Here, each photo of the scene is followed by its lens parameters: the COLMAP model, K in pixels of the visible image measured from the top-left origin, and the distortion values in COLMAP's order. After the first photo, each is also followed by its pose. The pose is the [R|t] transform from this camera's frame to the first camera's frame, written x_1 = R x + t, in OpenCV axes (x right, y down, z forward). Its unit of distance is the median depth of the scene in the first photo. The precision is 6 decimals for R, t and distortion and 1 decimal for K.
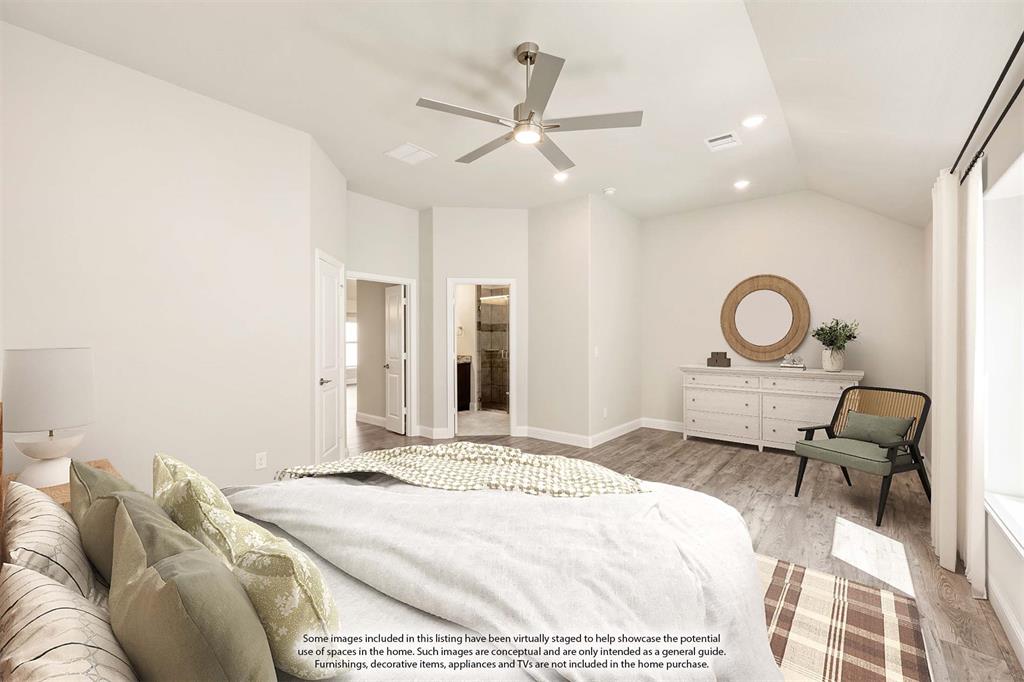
lens RADIAL K [[419.2, 0, 510.7], [0, 419.2, 342.1], [0, 0, 1]] dist [-0.003978, 0.000735]
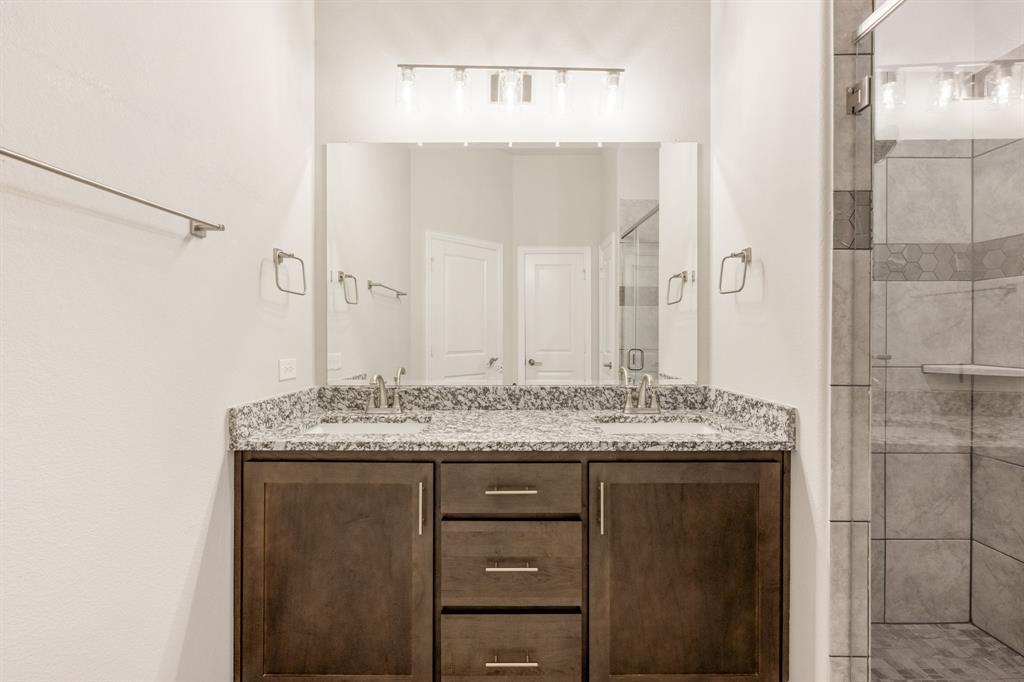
lens RADIAL K [[419.2, 0, 510.6], [0, 419.2, 336.4], [0, 0, 1]] dist [-0.003978, 0.000735]
pose [[0.635594, 0.009322, -0.771967, -0.037873], [-0.004303, 0.999954, 0.008533, 0.002907], [0.772011, -0.002102, 0.635606, 0.804751]]
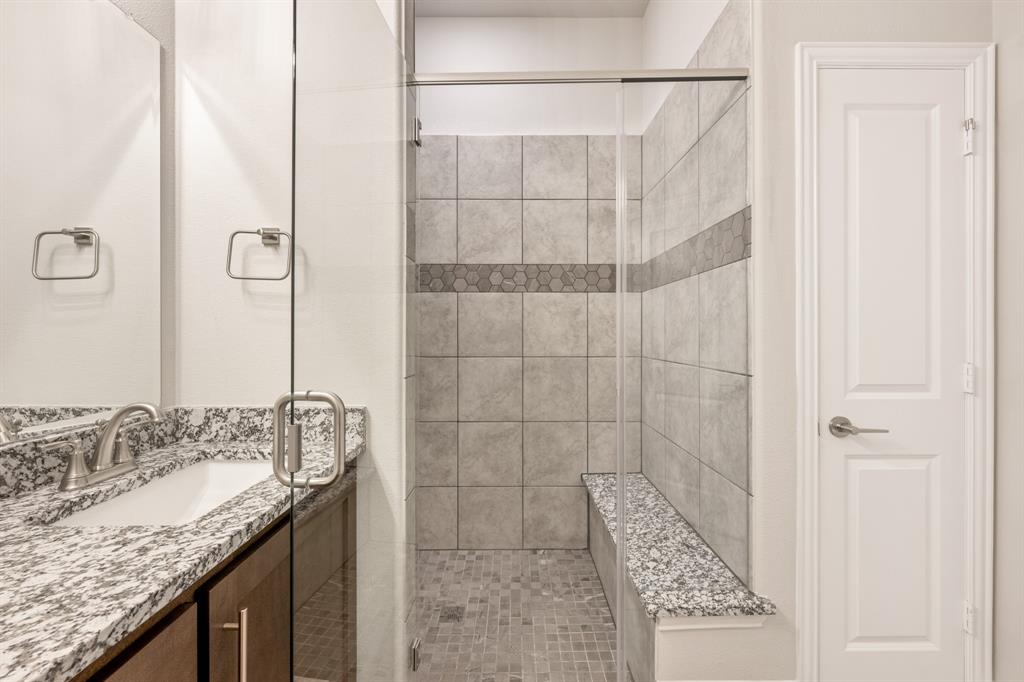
lens RADIAL K [[419.2, 0, 510.1], [0, 419.2, 335.1], [0, 0, 1]] dist [-0.003978, 0.000735]
pose [[0.771331, -0.000959, 0.636434, -0.154669], [-0.001645, 0.999993, 0.003501, 0.003487], [-0.636433, -0.003748, 0.771323, 0.833669]]
